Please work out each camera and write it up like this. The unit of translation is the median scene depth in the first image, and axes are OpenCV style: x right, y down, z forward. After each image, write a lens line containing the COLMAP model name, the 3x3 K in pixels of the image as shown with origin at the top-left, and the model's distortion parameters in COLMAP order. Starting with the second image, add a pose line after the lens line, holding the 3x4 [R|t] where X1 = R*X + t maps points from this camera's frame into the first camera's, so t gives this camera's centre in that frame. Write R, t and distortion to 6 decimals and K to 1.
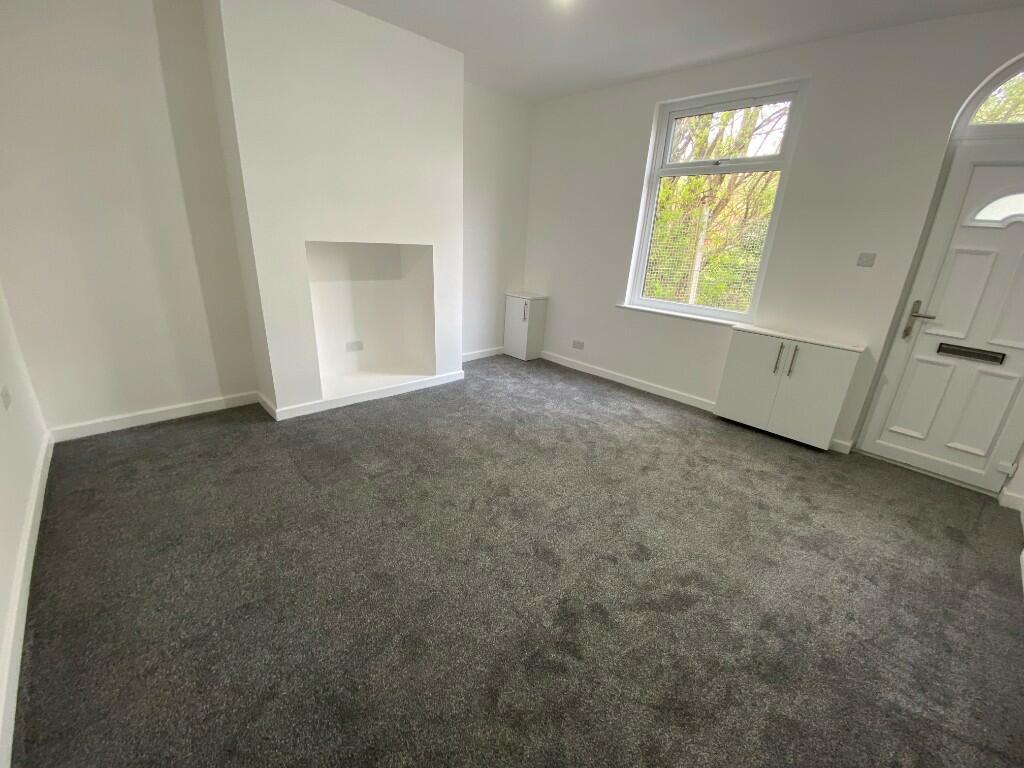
lens RADIAL K [[414.4, 0, 512.0], [0, 414.4, 384.0], [0, 0, 1]] dist [0.048150, -0.035088]
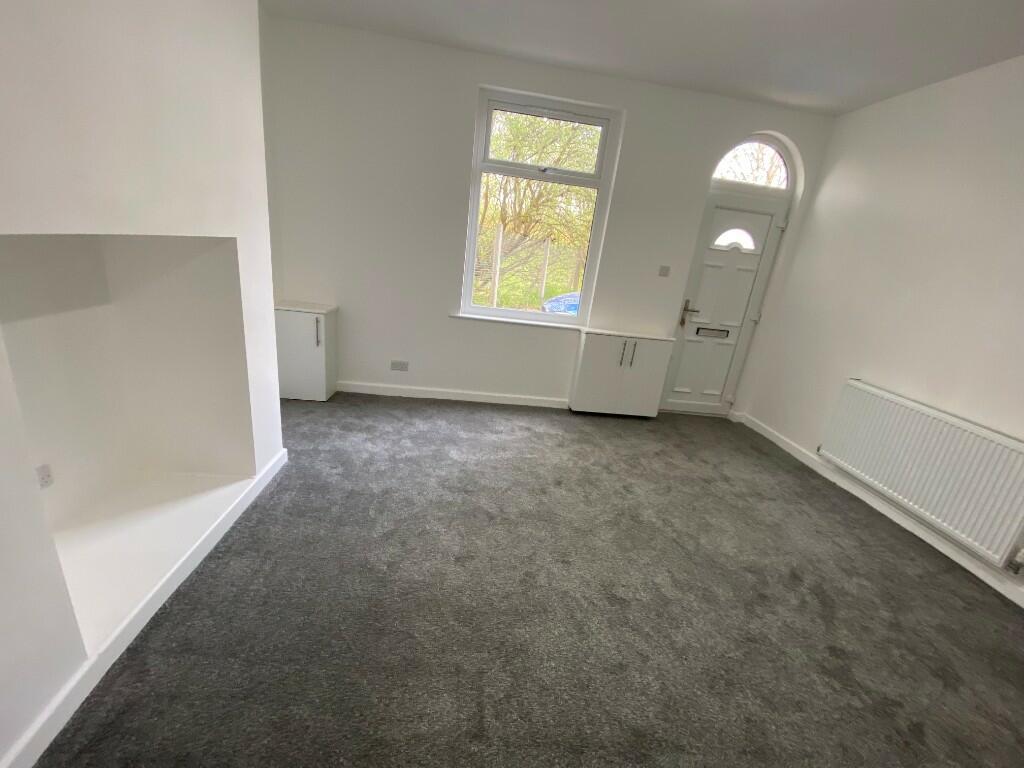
lens RADIAL K [[414.4, 0, 512.0], [0, 414.4, 384.0], [0, 0, 1]] dist [0.048150, -0.035088]
pose [[0.614465, -0.221438, 0.757231, -0.460326], [0.181903, 0.973707, 0.137135, -0.189700], [-0.767688, 0.053478, 0.638589, 0.476181]]
